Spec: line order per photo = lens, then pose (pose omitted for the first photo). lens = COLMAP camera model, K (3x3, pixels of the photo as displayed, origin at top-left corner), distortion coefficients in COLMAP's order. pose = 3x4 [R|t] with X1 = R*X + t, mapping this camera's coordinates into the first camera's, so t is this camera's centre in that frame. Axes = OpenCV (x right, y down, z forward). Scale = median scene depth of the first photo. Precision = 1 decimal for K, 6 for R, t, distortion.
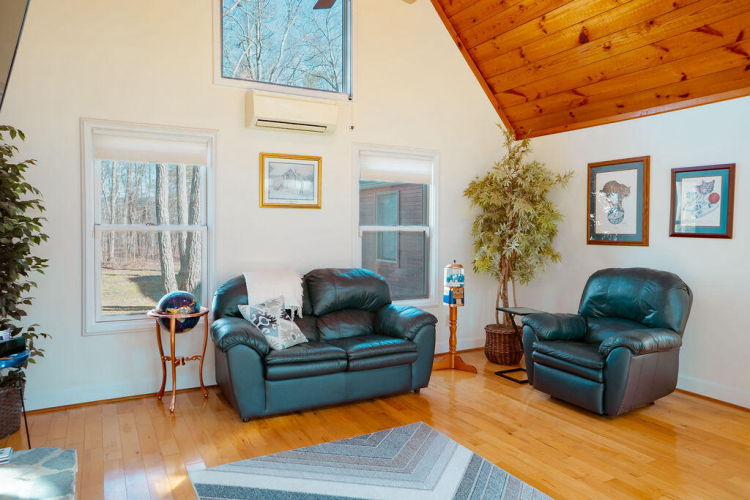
lens RADIAL K [[515.3, 0, 375.0], [0, 515.3, 250.0], [0, 0, 1]] dist [0.000132, 0.002405]
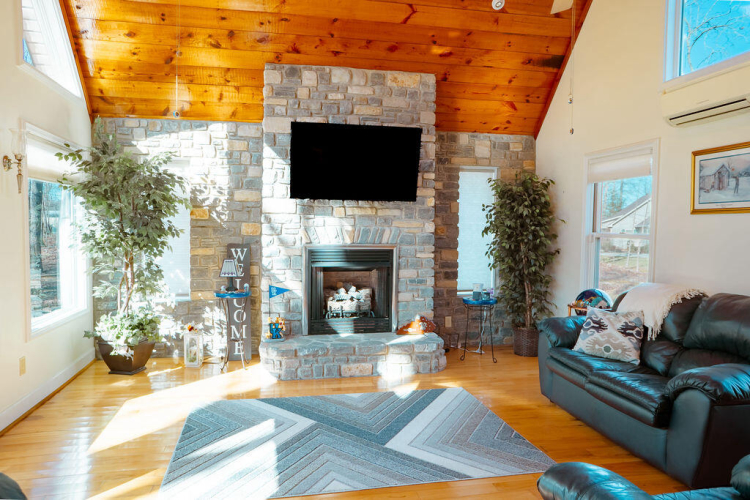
lens RADIAL K [[515.3, 0, 375.0], [0, 515.3, 250.0], [0, 0, 1]] dist [0.000132, 0.002405]
pose [[-0.298598, 0.032984, -0.953809, 0.924939], [-0.054046, 0.997214, 0.051405, -0.044708], [0.952847, 0.066899, -0.295984, 0.893776]]
